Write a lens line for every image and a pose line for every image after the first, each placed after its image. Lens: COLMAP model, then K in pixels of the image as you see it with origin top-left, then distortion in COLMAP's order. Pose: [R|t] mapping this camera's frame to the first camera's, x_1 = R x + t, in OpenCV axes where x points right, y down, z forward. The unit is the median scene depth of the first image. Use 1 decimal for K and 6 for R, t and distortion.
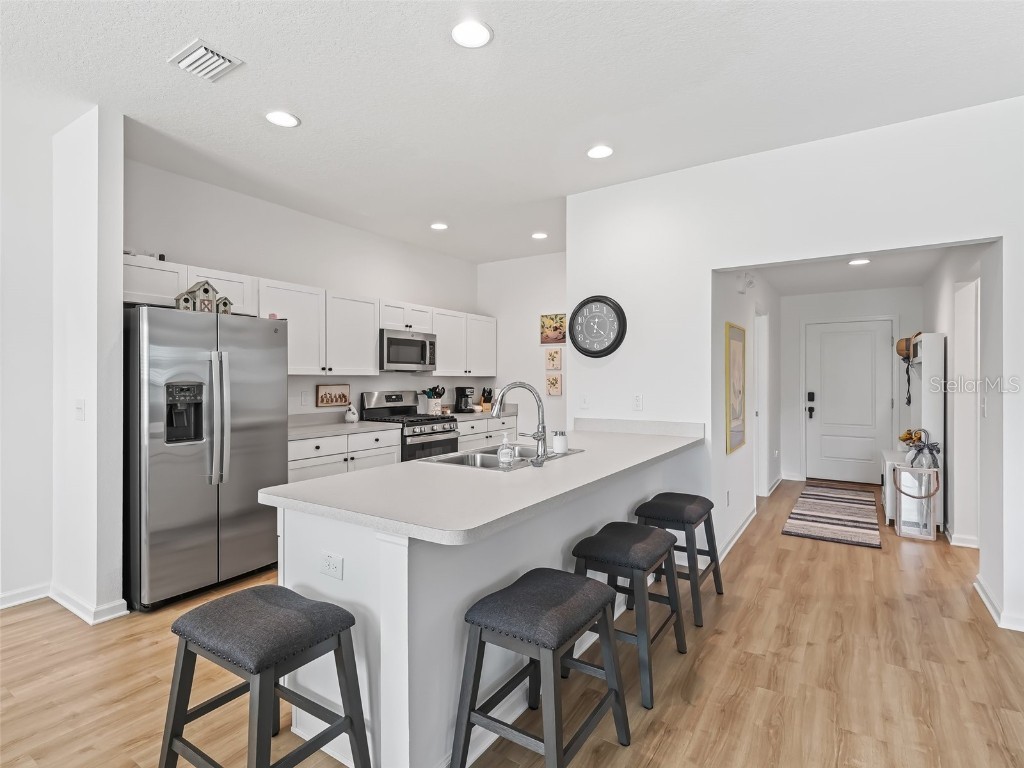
lens RADIAL K [[518.7, 0, 515.3], [0, 518.7, 379.0], [0, 0, 1]] dist [0.004555, -0.001006]
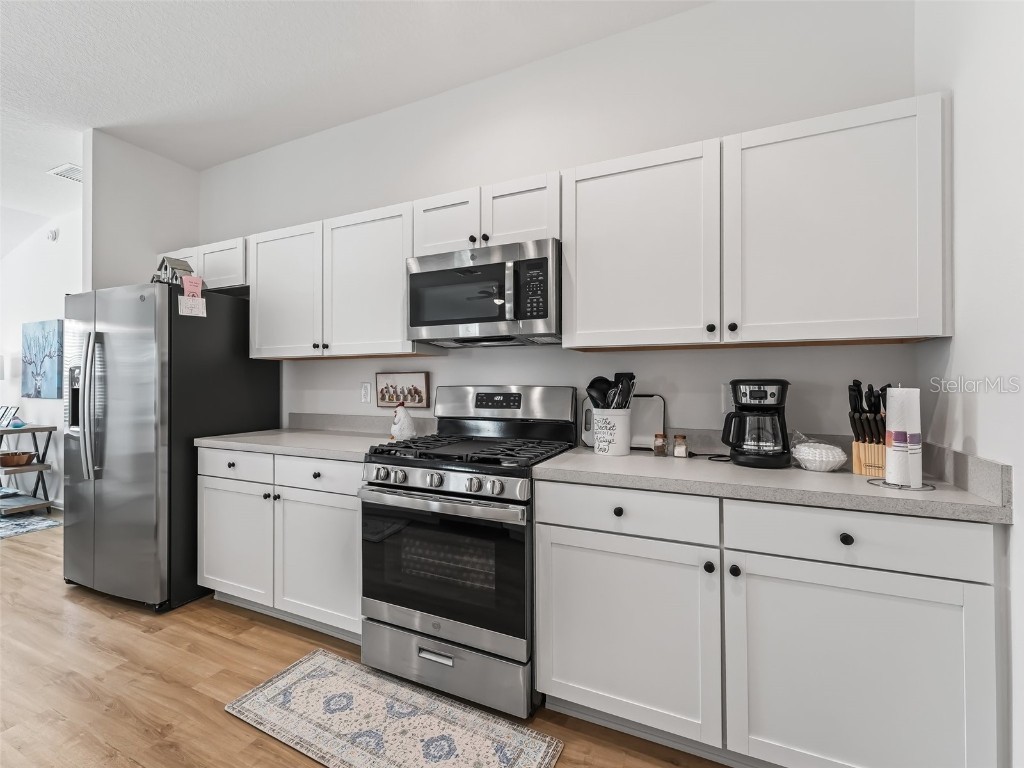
lens RADIAL K [[475.5, 0, 493.3], [0, 475.5, 379.5], [0, 0, 1]] dist [-0.000201, 0.000566]
pose [[0.105191, -0.001590, -0.994451, 0.213885], [0.001727, 0.999998, -0.001416, 0.020582], [0.994451, -0.001569, 0.105194, 1.048578]]
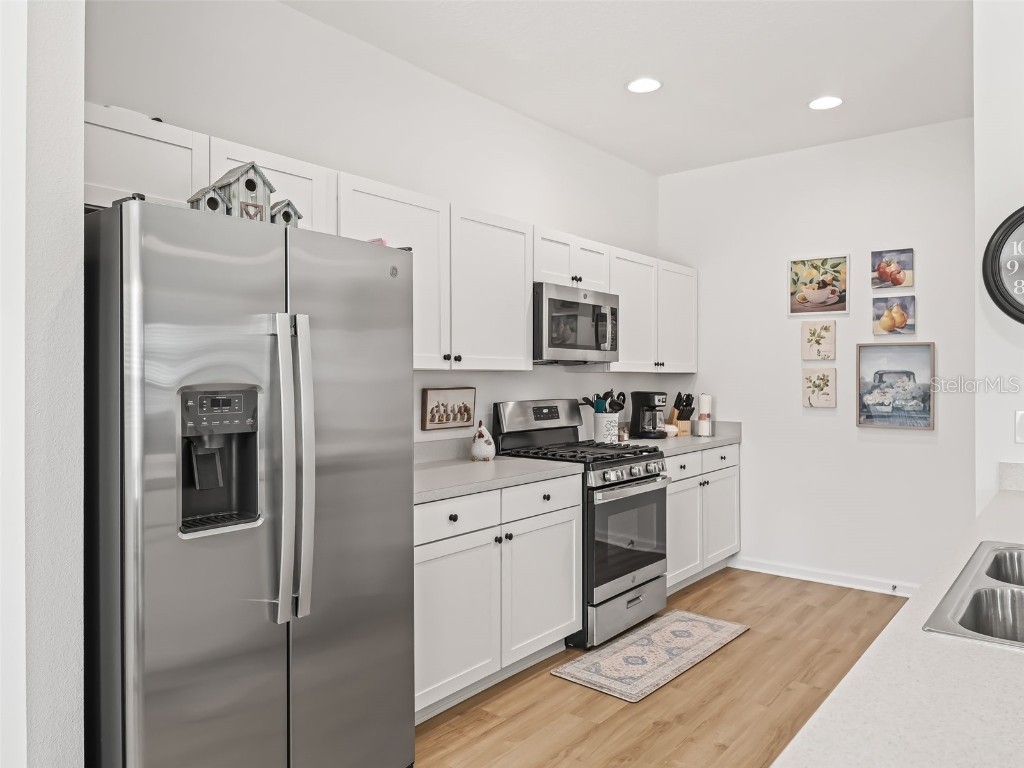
lens RADIAL K [[718.0, 0, 510.1], [0, 718.0, 382.8], [0, 0, 1]] dist [0.003477, -0.000071]
pose [[0.994079, 0.001452, -0.108652, -0.209354], [-0.000660, 0.999973, 0.007319, 0.000161], [0.108660, -0.007204, 0.994053, 0.275485]]
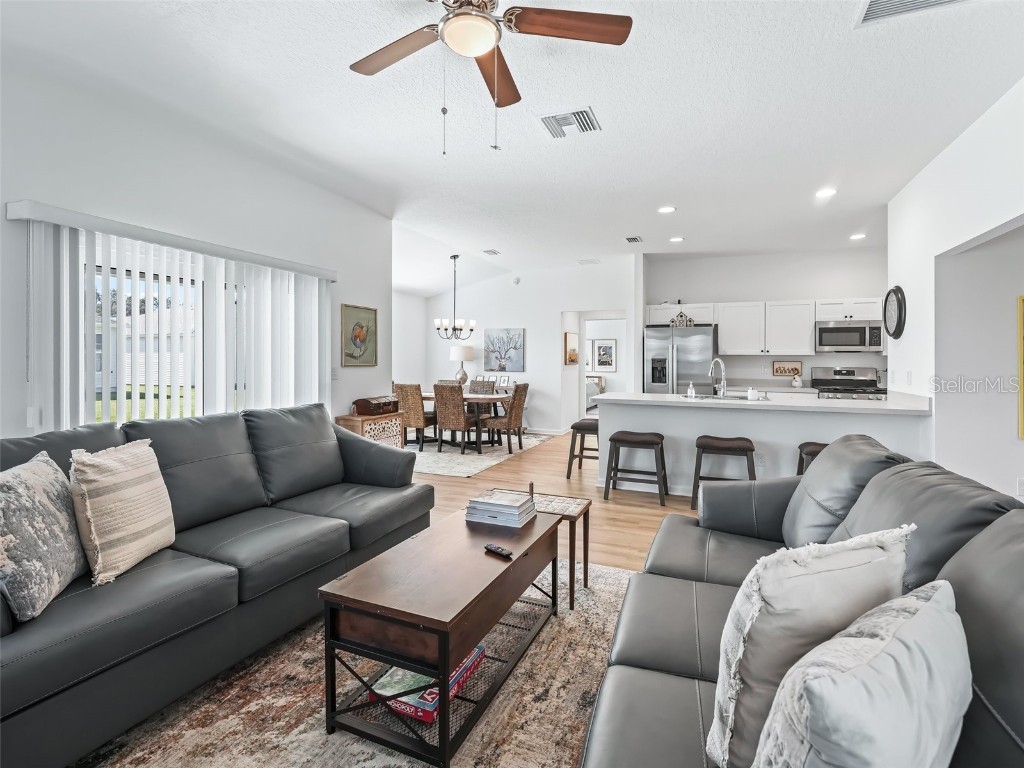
lens RADIAL K [[475.5, 0, 524.3], [0, 475.5, 359.7], [0, 0, 1]] dist [-0.000201, 0.000566]
pose [[0.194846, 0.010175, -0.980781, 0.857114], [-0.004797, 0.999944, 0.009421, -0.003549], [0.980822, 0.002870, 0.194884, -0.018691]]
